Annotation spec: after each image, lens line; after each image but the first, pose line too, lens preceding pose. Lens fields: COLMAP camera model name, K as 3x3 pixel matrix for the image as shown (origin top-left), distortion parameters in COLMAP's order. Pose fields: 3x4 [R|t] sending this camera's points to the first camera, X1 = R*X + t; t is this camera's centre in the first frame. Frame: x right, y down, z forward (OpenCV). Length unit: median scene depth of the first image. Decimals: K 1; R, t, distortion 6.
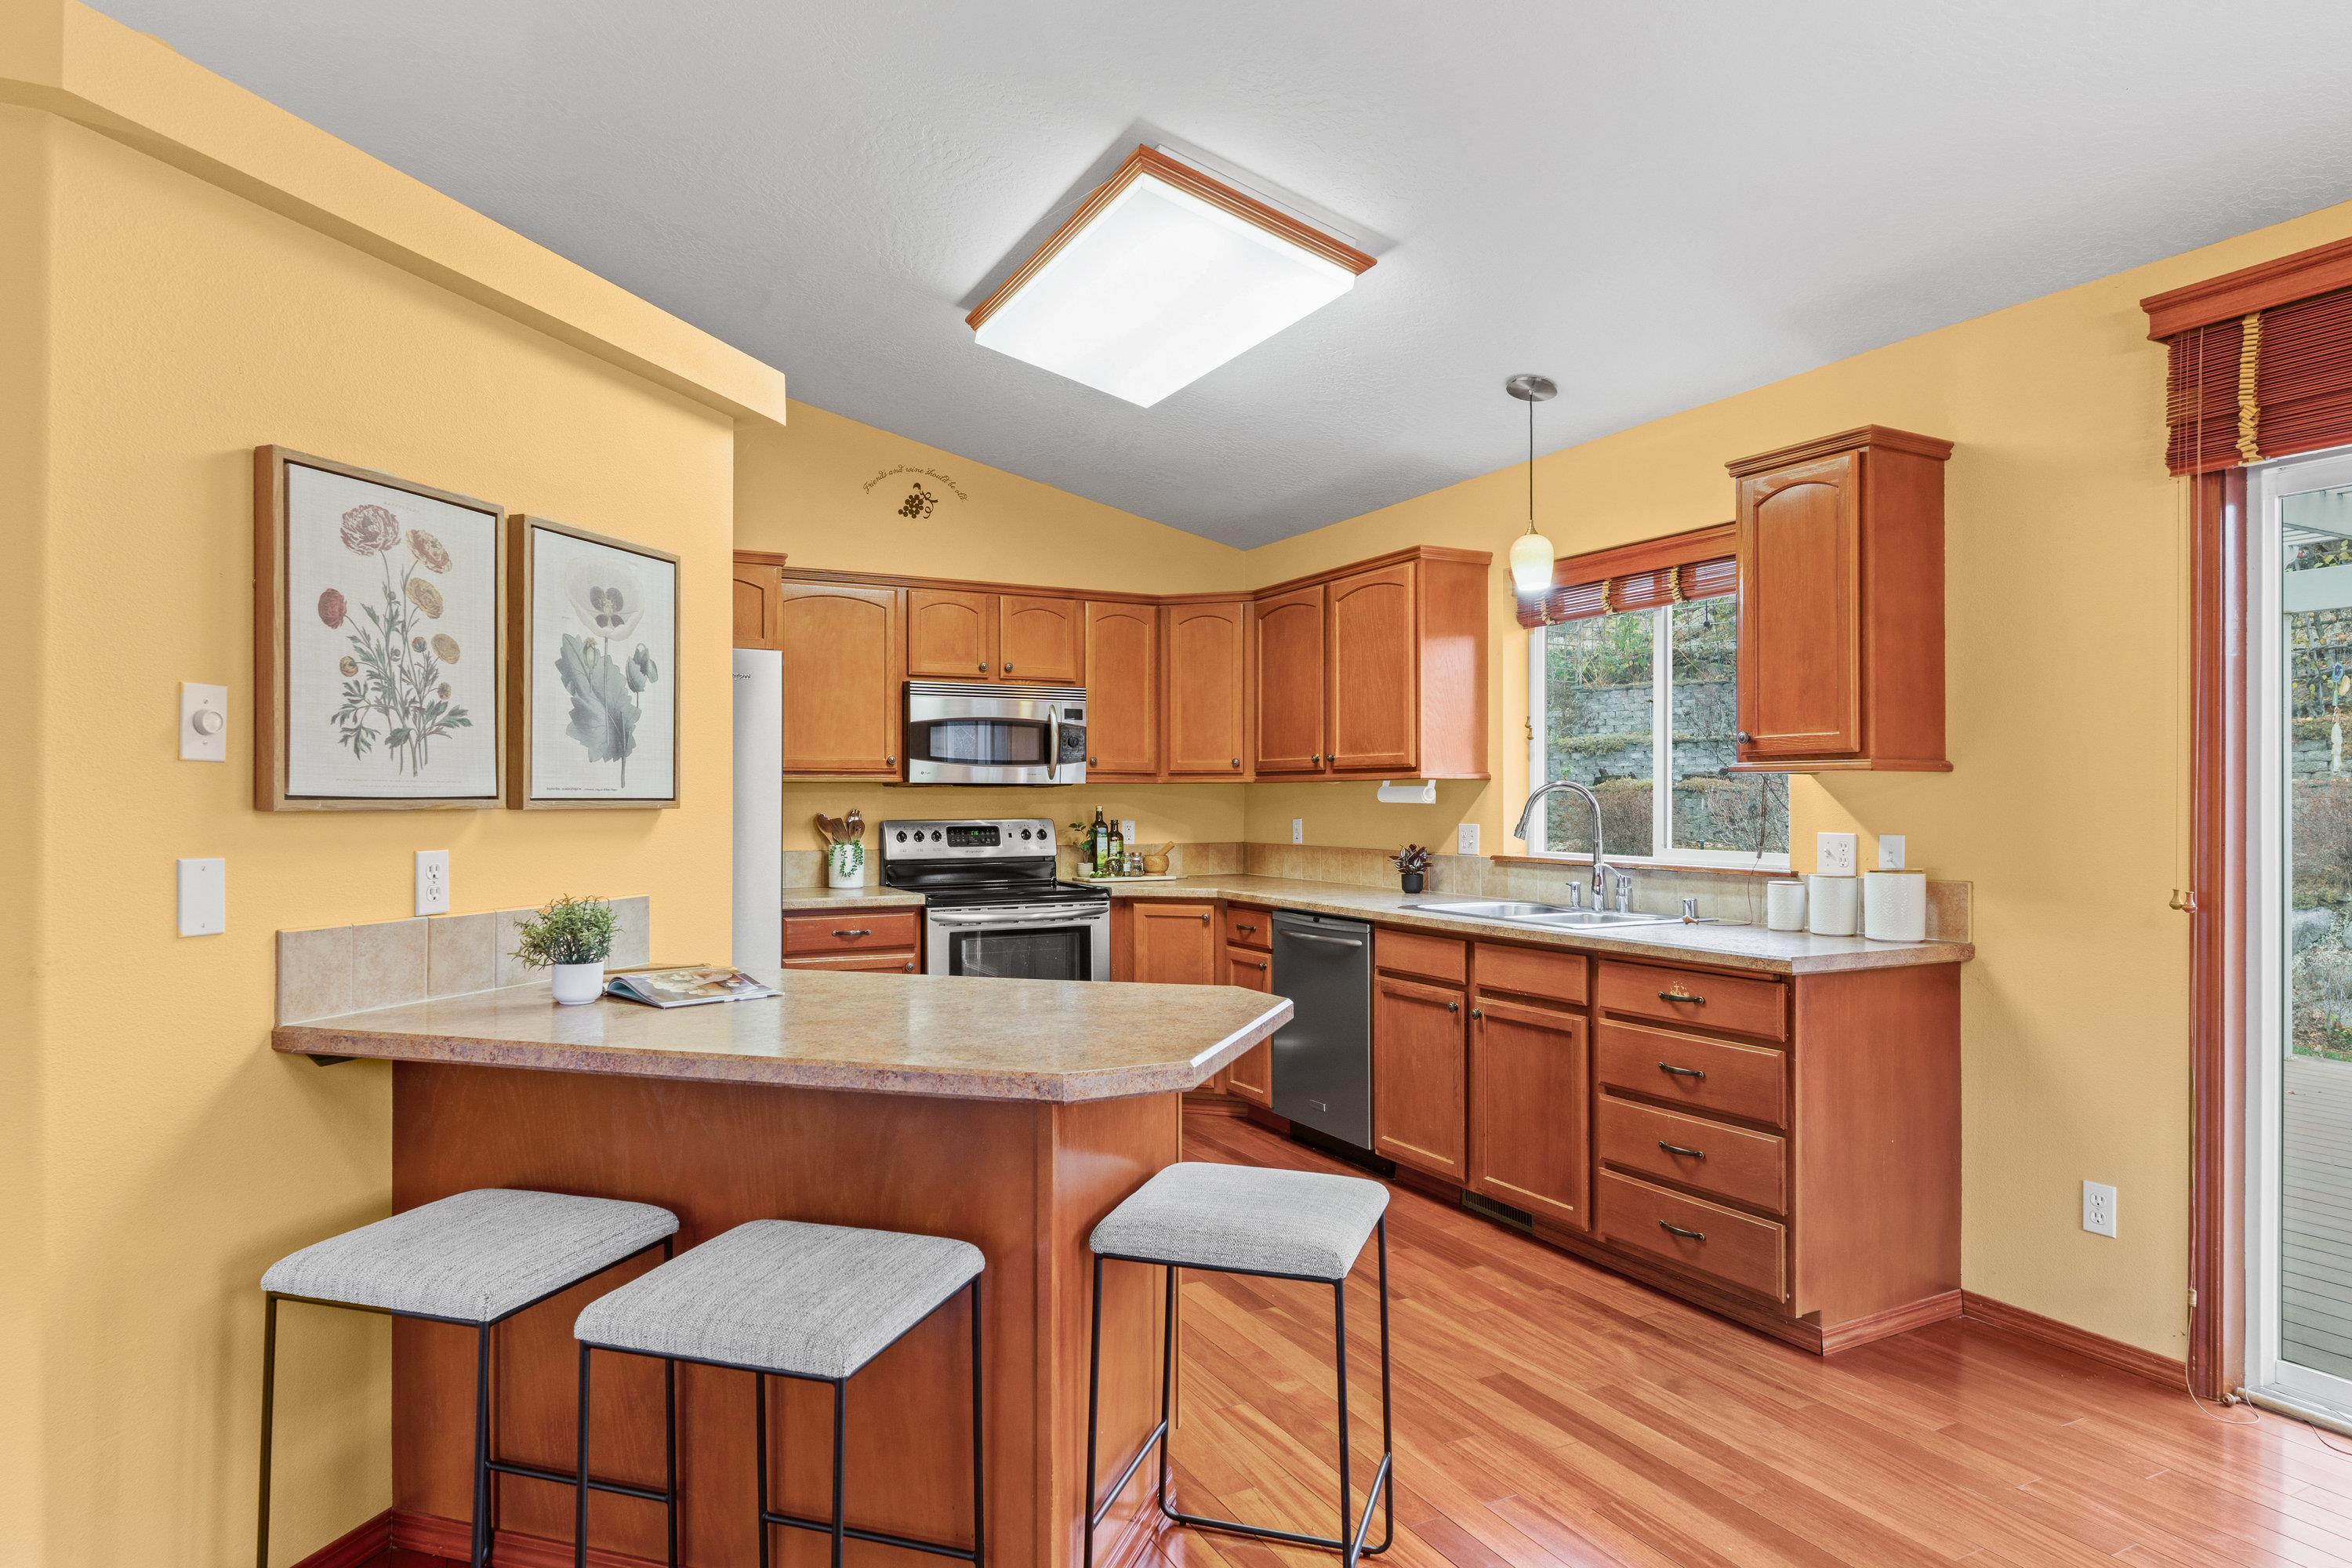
lens RADIAL K [[1343.1, 0, 1177.6], [0, 1343.1, 797.5], [0, 0, 1]] dist [0.002105, 0.001117]
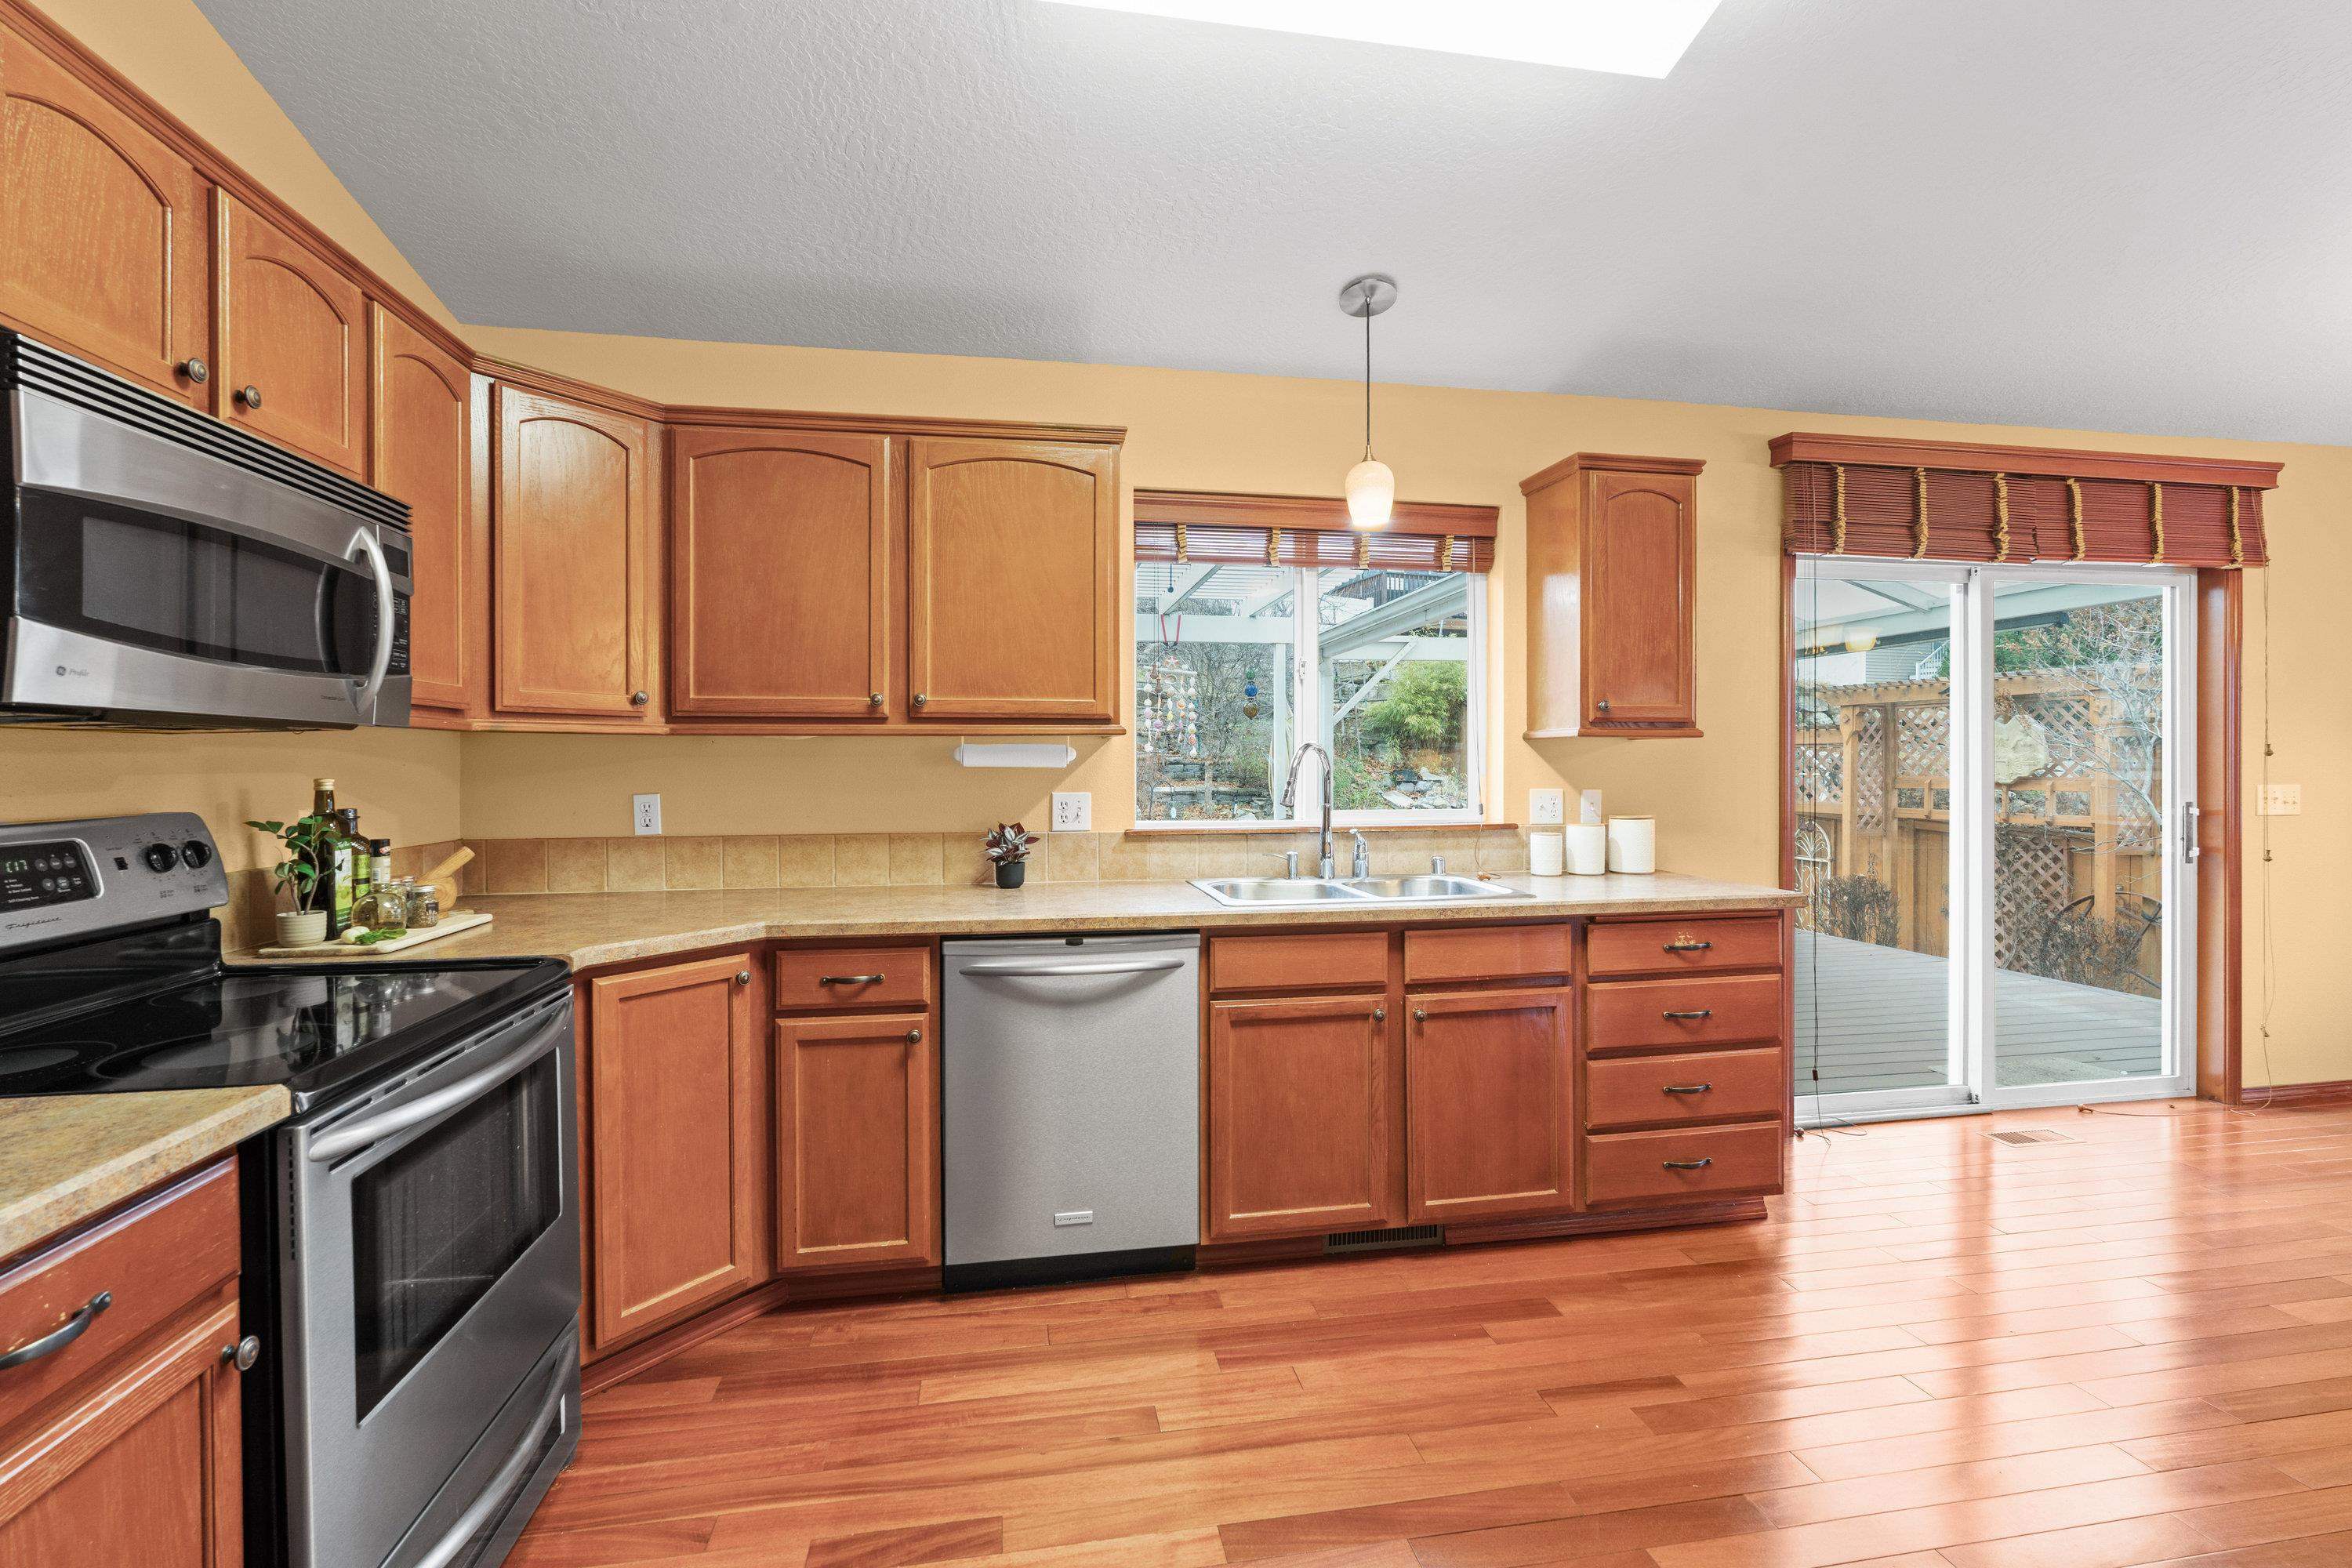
lens RADIAL K [[1029.2, 0, 1167.5], [0, 1029.2, 771.0], [0, 0, 1]] dist [-0.007285, 0.000759]
pose [[0.304954, -0.007931, 0.952334, -0.429214], [0.001174, 0.999968, 0.007952, 0.002248], [-0.952366, -0.001307, 0.304954, 0.932679]]
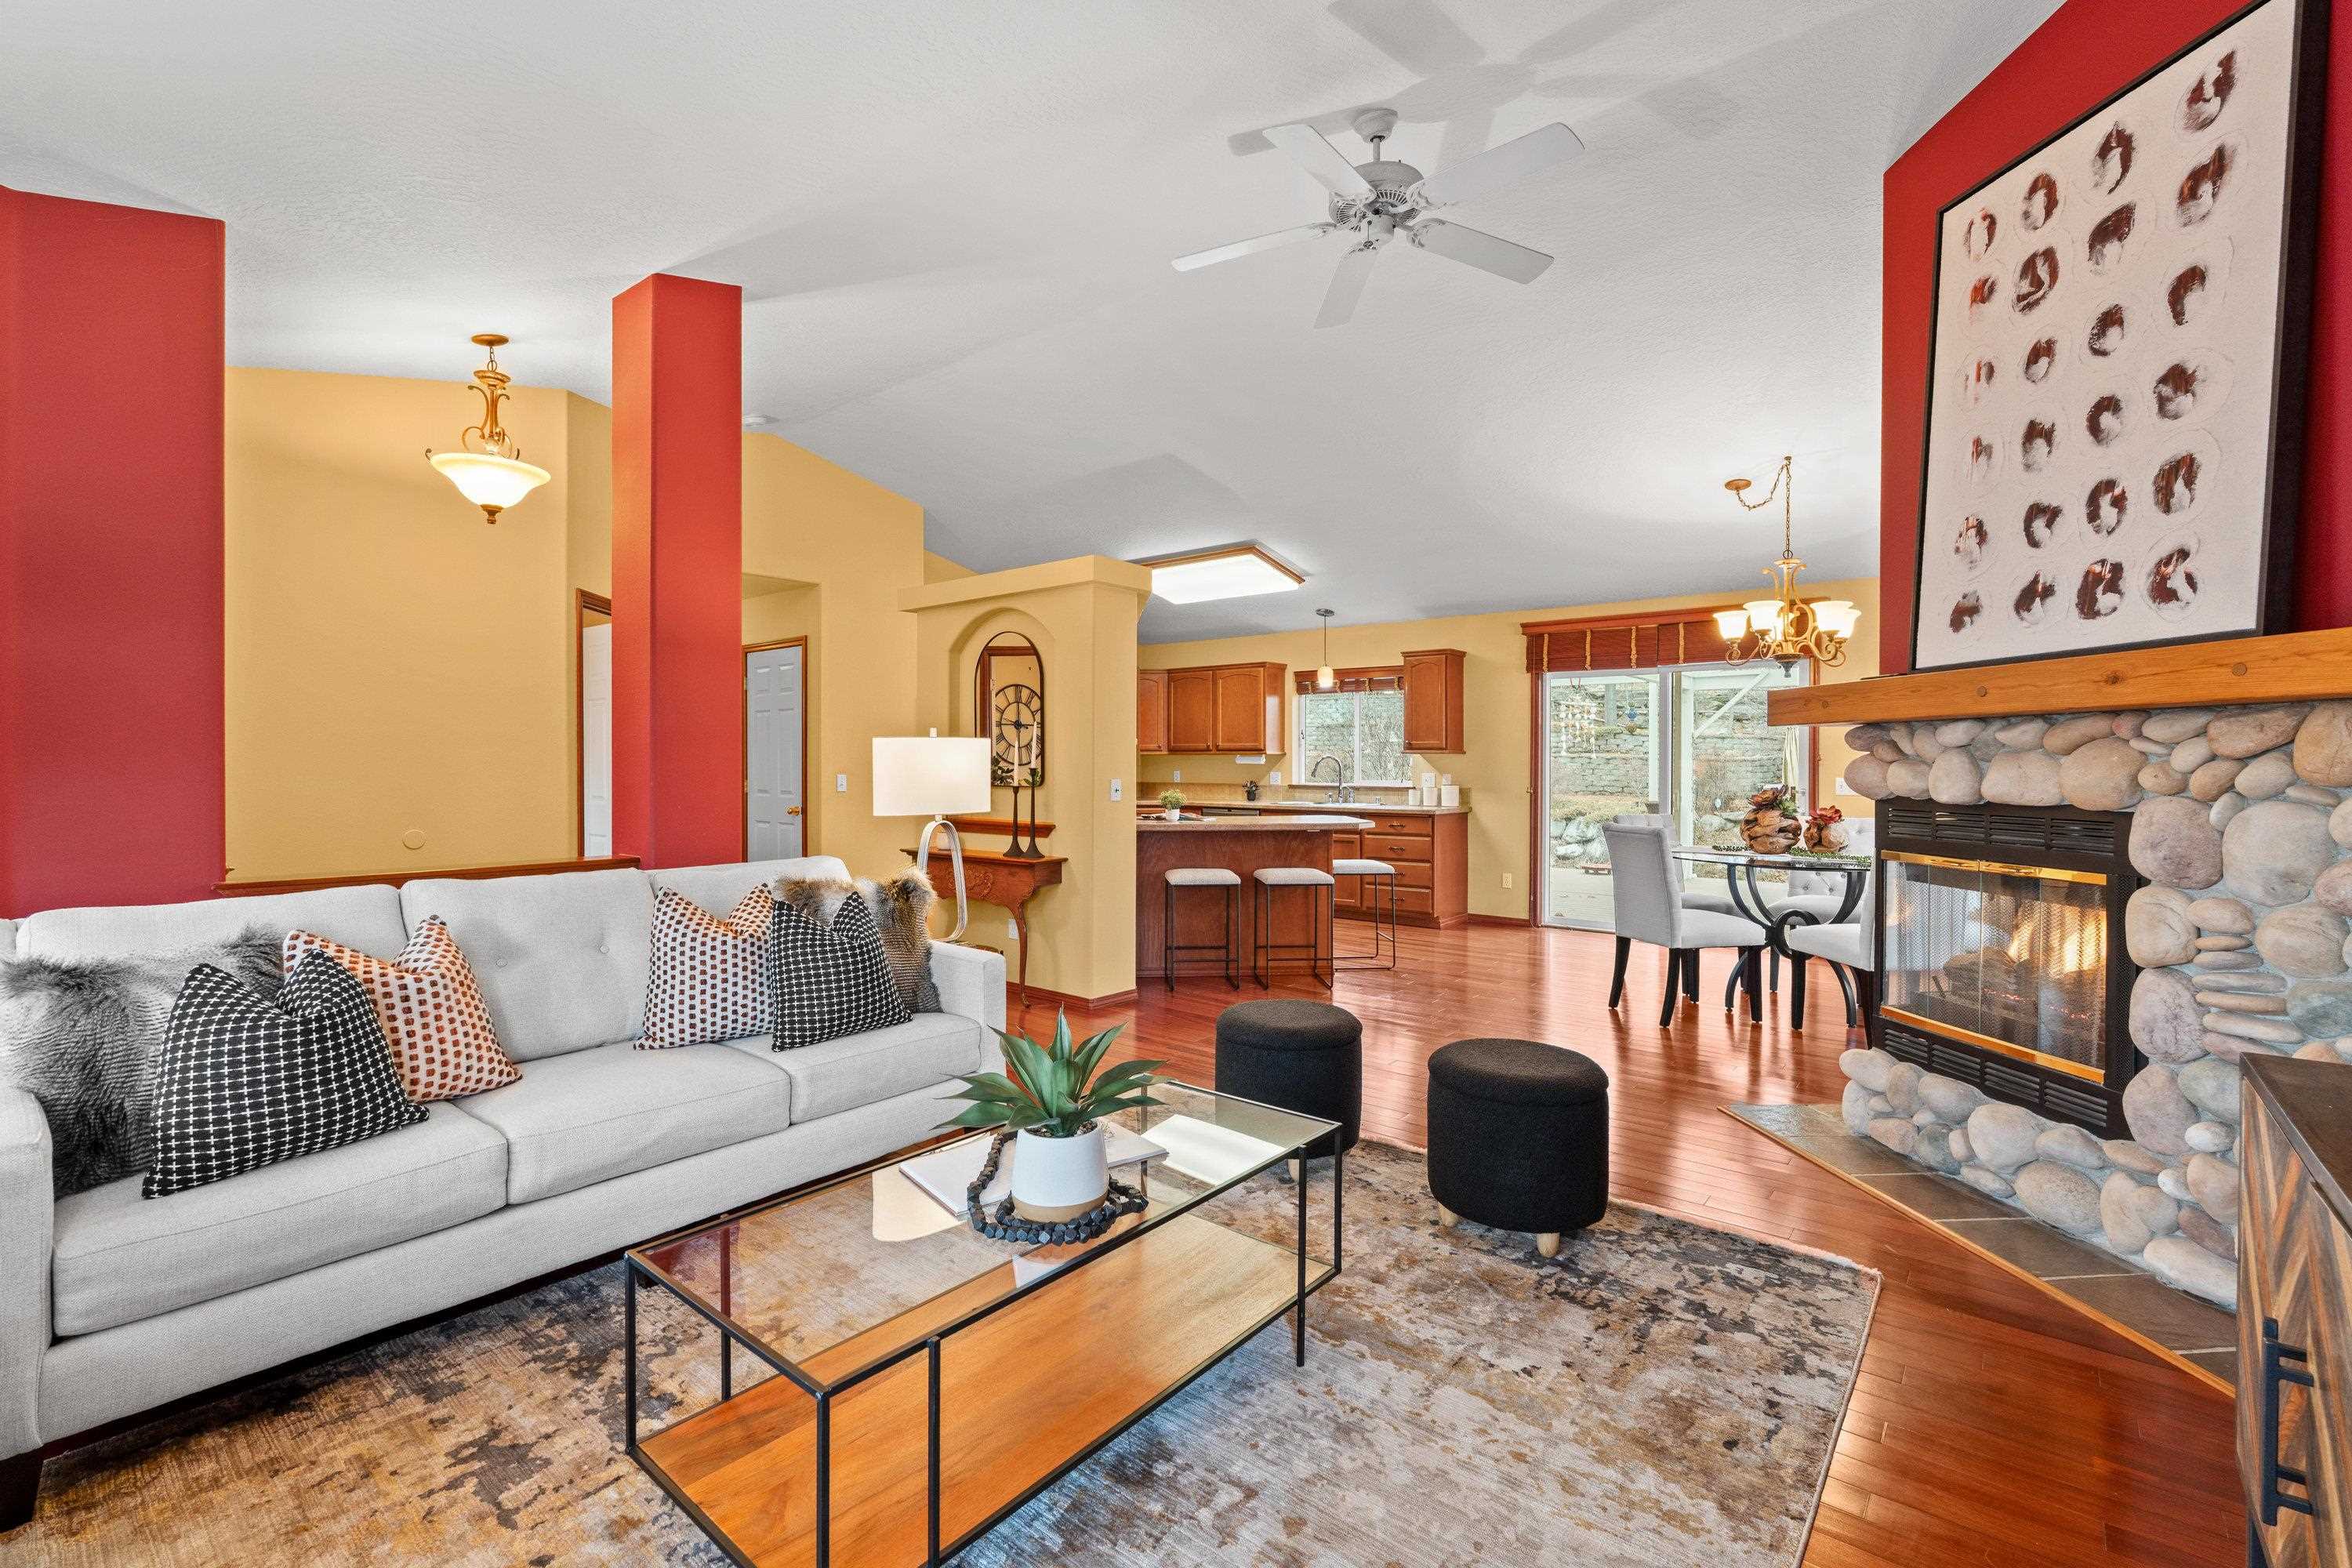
lens RADIAL K [[1029.2, 0, 1167.5], [0, 1029.2, 771.0], [0, 0, 1]] dist [-0.007285, 0.000759]
pose [[0.924070, -0.003163, 0.382209, -0.852330], [-0.000786, 0.999948, 0.010175, -0.002158], [-0.382222, -0.009703, 0.924020, -0.835266]]
